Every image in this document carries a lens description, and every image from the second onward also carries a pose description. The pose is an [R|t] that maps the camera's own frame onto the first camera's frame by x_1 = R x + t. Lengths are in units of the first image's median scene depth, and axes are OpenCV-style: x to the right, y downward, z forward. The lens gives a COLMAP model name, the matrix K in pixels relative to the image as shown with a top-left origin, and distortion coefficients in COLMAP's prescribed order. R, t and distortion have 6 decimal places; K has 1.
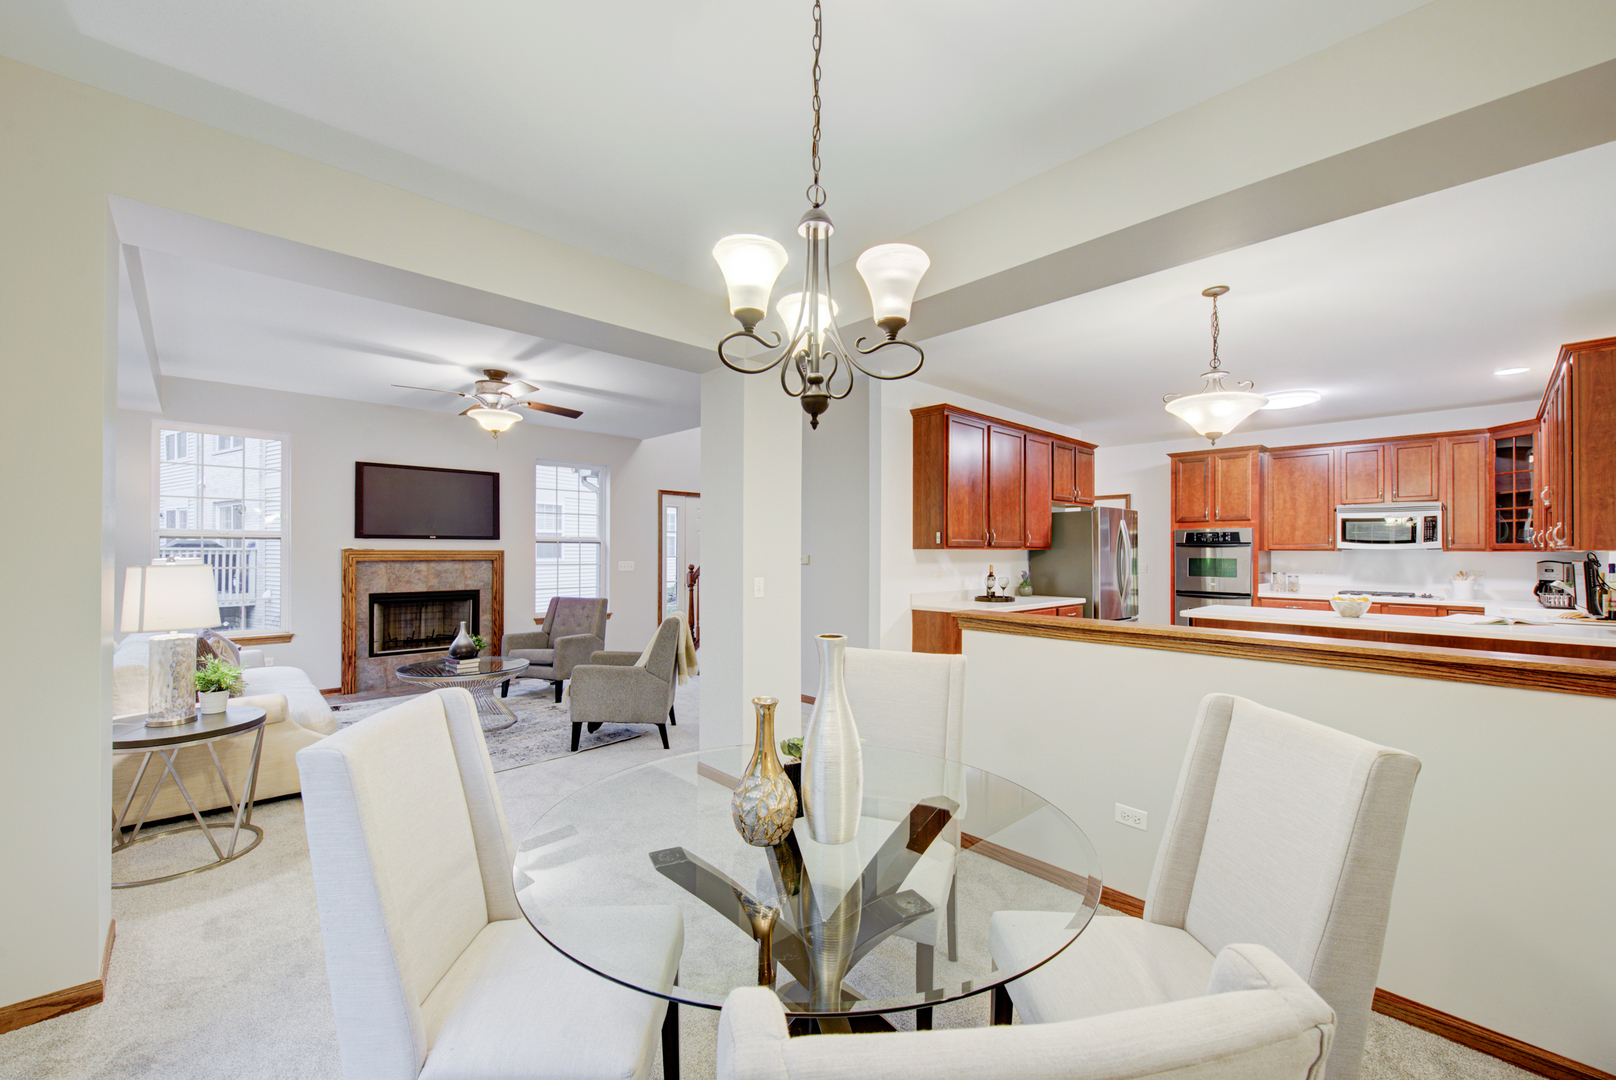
lens RADIAL K [[658.5, 0, 823.9], [0, 658.5, 549.0], [0, 0, 1]] dist [-0.000861, -0.000737]
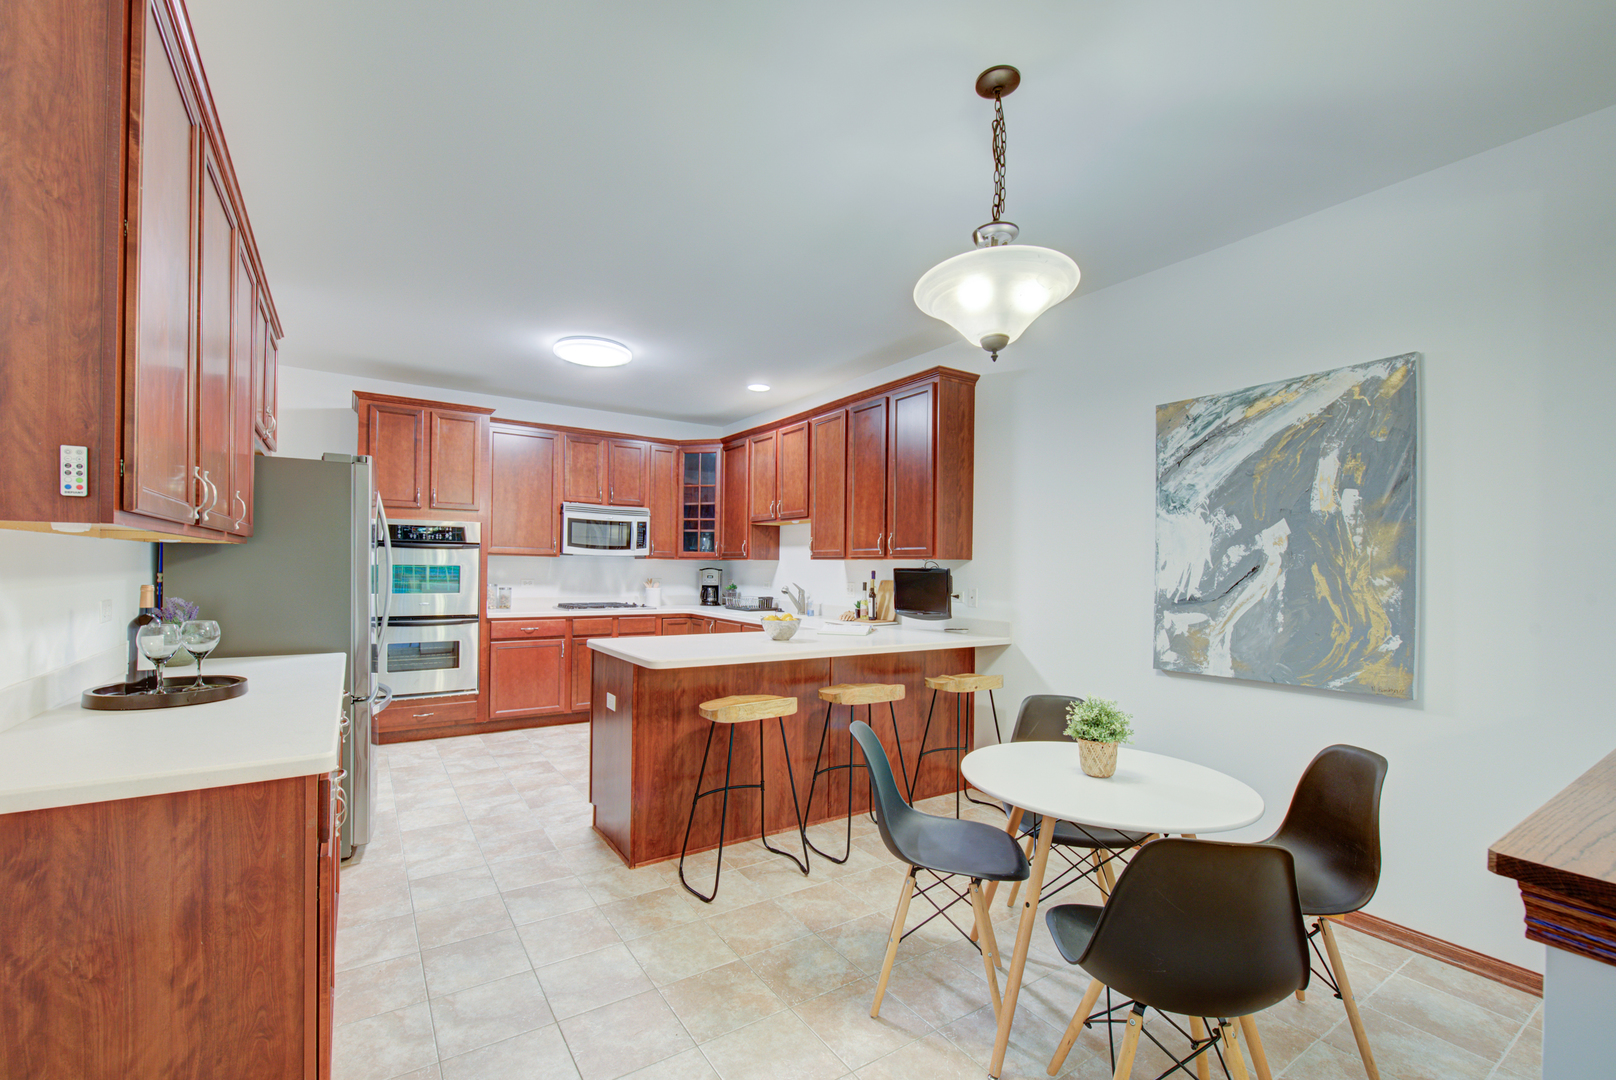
lens RADIAL K [[668.4, 0, 783.6], [0, 668.4, 567.1], [0, 0, 1]] dist [-0.001870, -0.000630]
pose [[0.193942, -0.000987, 0.981013, -0.000387], [-0.016537, 0.999854, 0.004275, 0.008368], [-0.980874, -0.017052, 0.193897, 0.571297]]
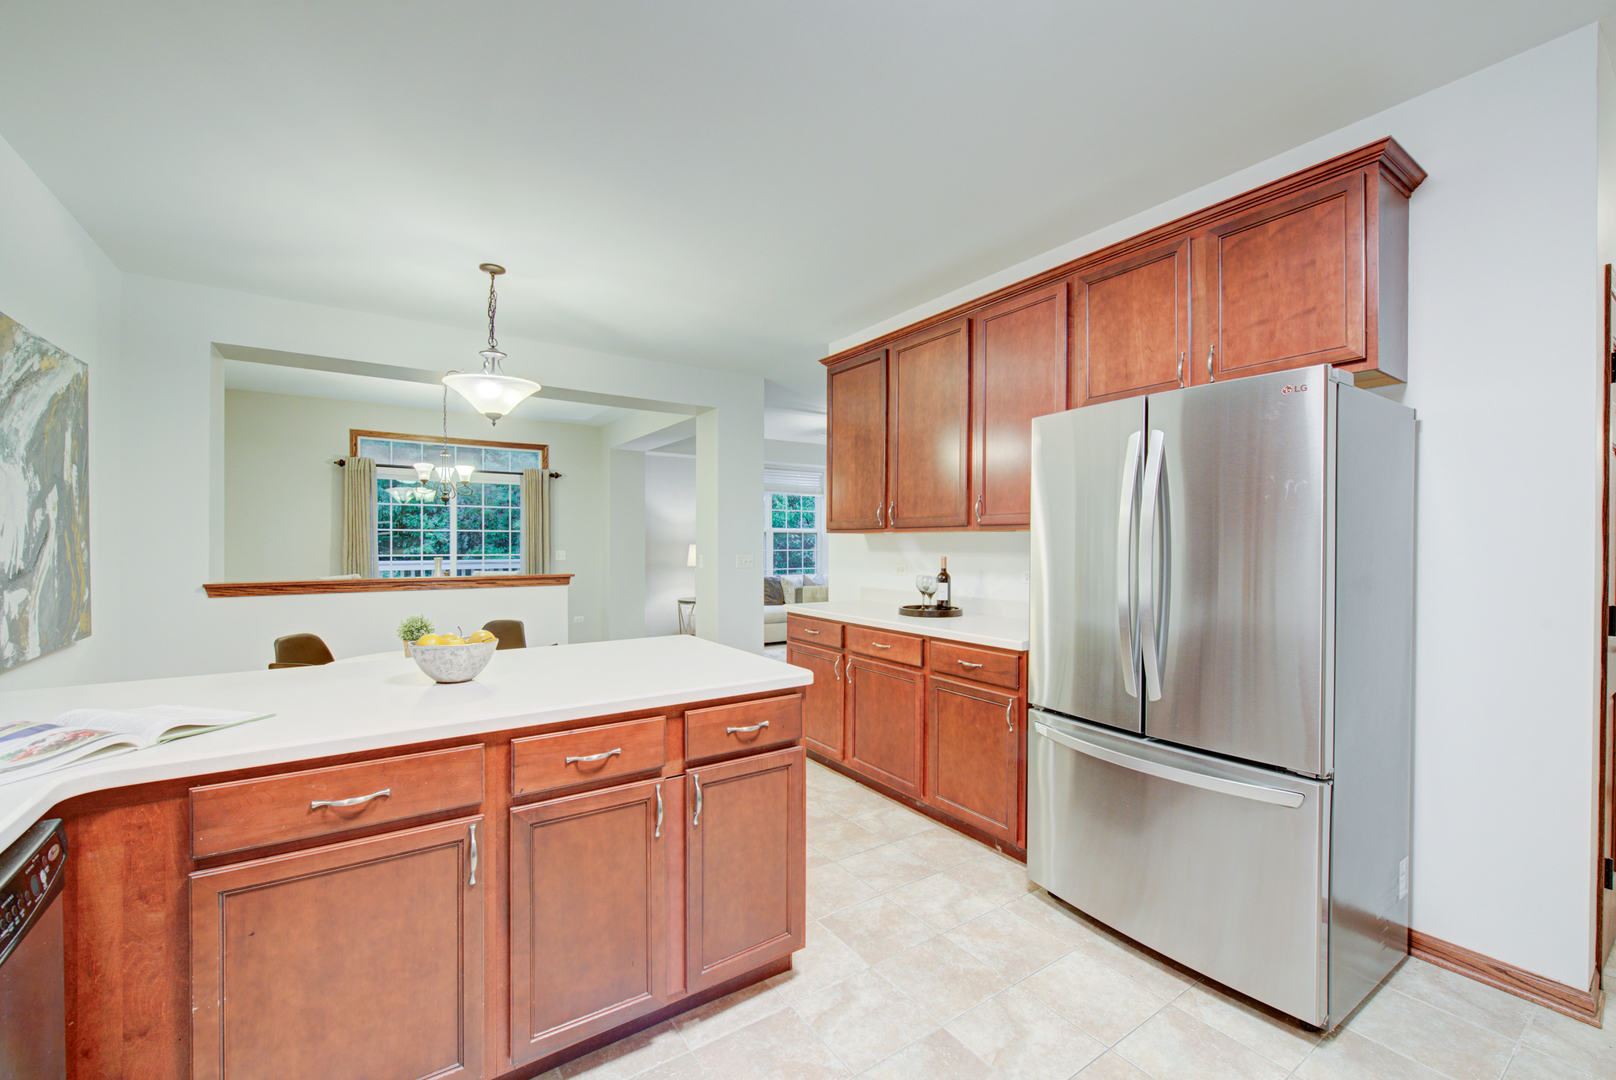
lens RADIAL K [[658.5, 0, 811.7], [0, 658.5, 546.5], [0, 0, 1]] dist [-0.000861, -0.000737]
pose [[-0.158846, 0.001898, -0.987302, 0.782034], [-0.000012, 0.999998, 0.001925, 0.012550], [0.987303, 0.000318, -0.158846, 0.870850]]
